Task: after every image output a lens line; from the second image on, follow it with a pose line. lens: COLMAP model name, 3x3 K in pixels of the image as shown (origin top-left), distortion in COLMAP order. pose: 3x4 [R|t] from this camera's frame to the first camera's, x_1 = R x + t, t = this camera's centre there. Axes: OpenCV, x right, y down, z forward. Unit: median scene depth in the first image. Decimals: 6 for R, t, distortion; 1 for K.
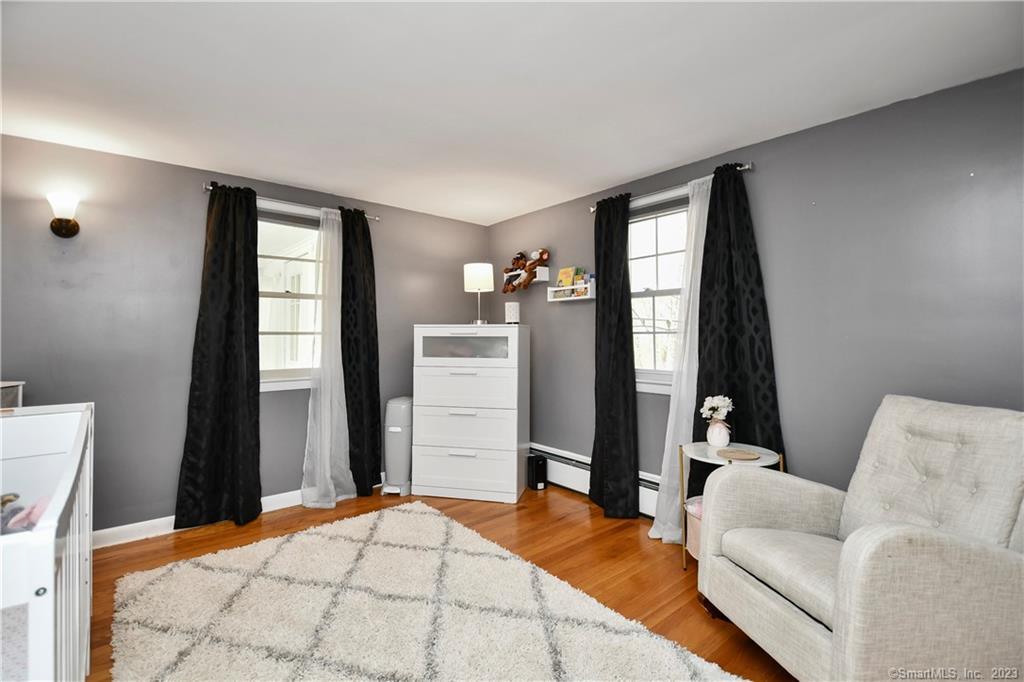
lens RADIAL K [[457.3, 0, 512.0], [0, 457.3, 341.0], [0, 0, 1]] dist [0.018576, -0.014656]
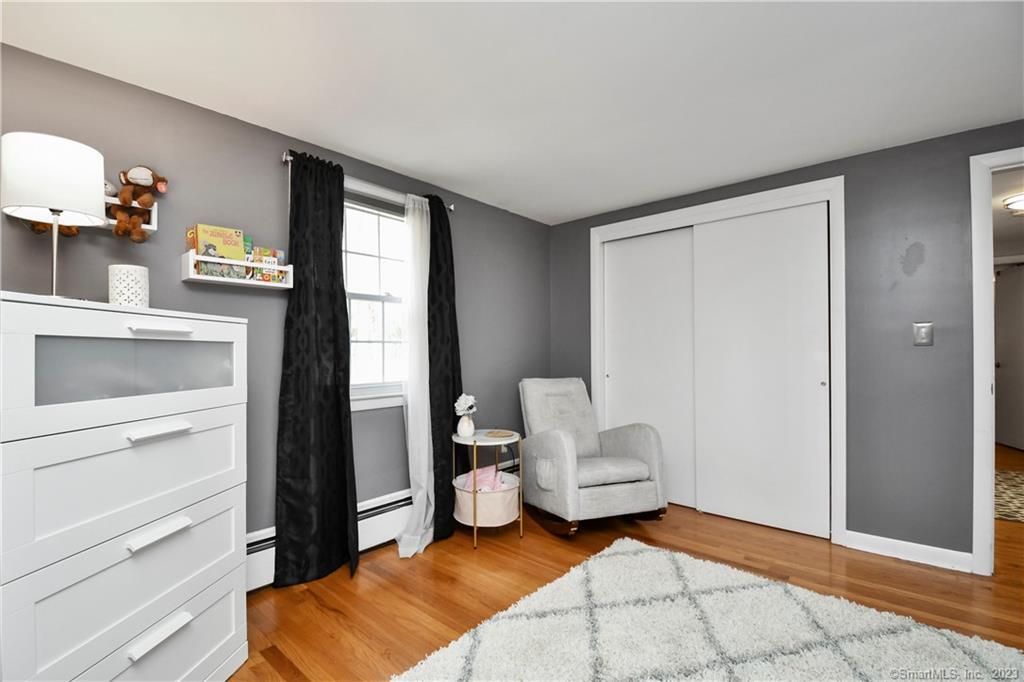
lens RADIAL K [[462.2, 0, 506.6], [0, 462.2, 346.1], [0, 0, 1]] dist [0.003441, -0.014861]
pose [[-0.129045, 0.013548, 0.991546, -0.551479], [0.005680, 0.999900, -0.012923, 0.003385], [-0.991622, 0.003964, -0.129109, 0.764362]]
